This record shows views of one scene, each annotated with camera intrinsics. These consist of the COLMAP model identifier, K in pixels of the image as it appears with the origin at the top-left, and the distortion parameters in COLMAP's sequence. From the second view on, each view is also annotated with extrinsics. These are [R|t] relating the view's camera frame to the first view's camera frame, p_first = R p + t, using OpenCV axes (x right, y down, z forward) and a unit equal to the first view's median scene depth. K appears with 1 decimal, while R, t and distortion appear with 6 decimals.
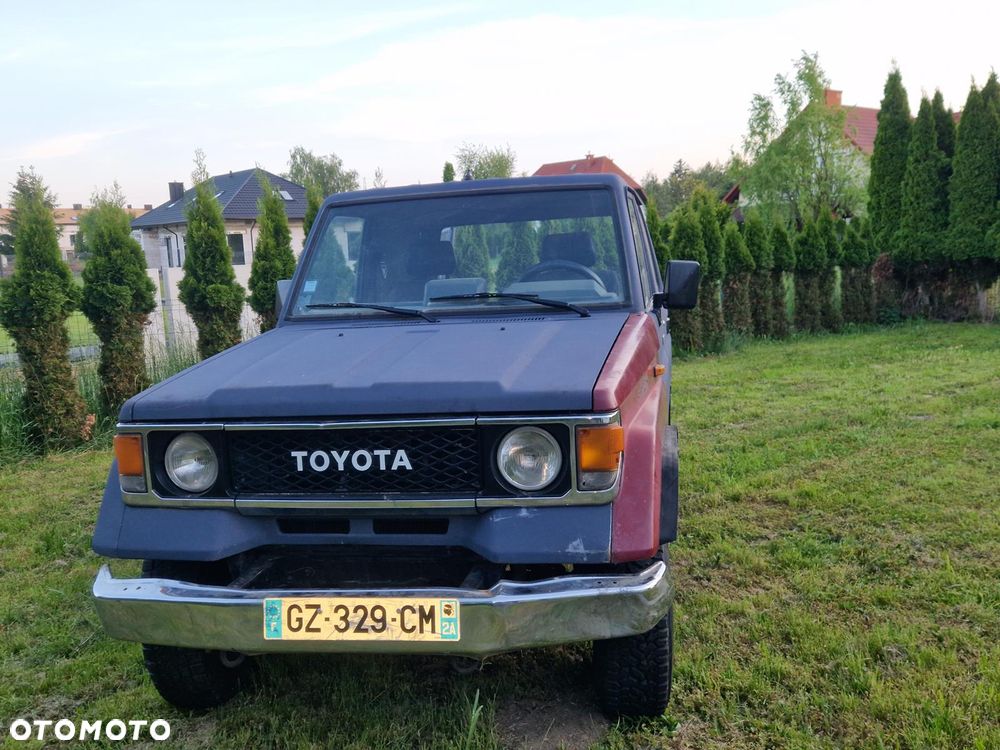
lens RADIAL K [[670.6, 0, 502.0], [0, 670.6, 373.5], [0, 0, 1]] dist [0.057101, -0.042764]
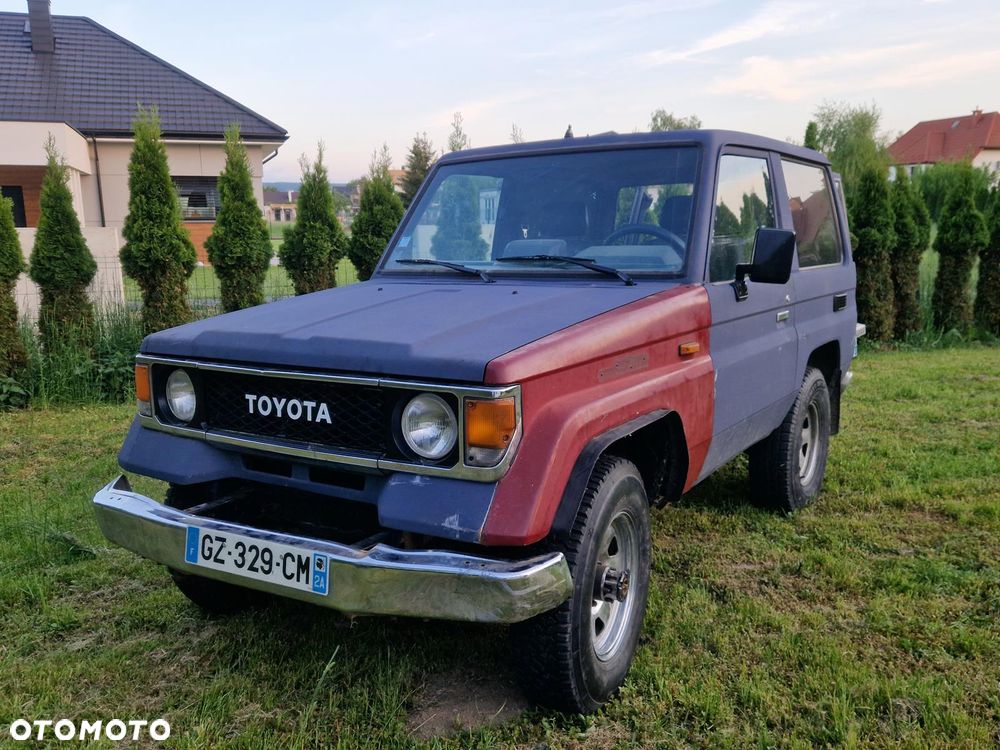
lens RADIAL K [[670.6, 0, 652.0], [0, 670.6, 359.5], [0, 0, 1]] dist [0.057101, -0.042764]
pose [[0.953760, 0.085697, -0.288094, 0.599684], [-0.076071, 0.996110, 0.044465, -0.035513], [0.290784, -0.020493, 0.956569, 0.156212]]
